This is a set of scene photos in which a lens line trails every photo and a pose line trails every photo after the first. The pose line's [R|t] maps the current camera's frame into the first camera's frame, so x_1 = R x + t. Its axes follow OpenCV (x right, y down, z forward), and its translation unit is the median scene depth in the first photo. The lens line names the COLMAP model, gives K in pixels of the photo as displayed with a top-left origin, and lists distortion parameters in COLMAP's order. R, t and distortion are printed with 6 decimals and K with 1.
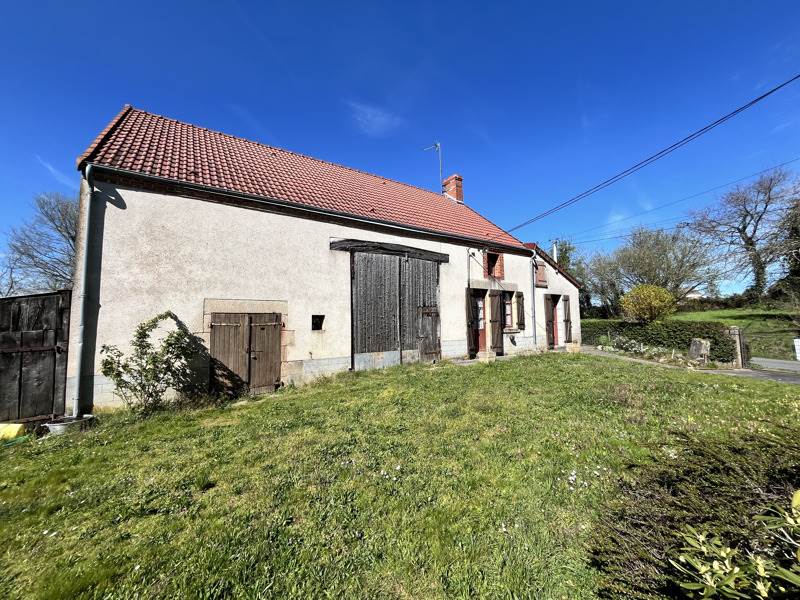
lens RADIAL K [[321.0, 0, 400.0], [0, 321.0, 300.0], [0, 0, 1]] dist [-0.000573, -0.000051]
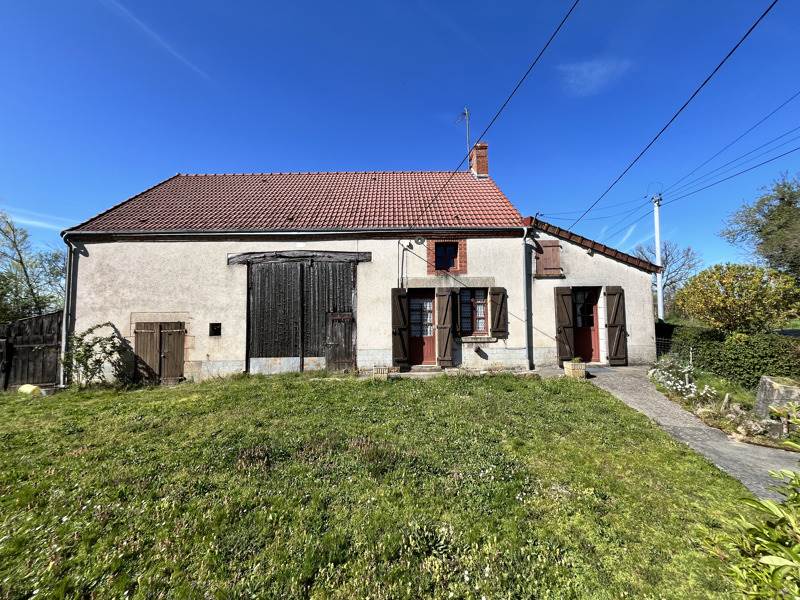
lens RADIAL K [[321.0, 0, 400.0], [0, 321.0, 300.0], [0, 0, 1]] dist [-0.000573, -0.000051]
pose [[0.829281, -0.023819, -0.558324, 0.785499], [0.040746, 0.999009, 0.017901, -0.024888], [0.557344, -0.037595, 0.829430, 0.338386]]
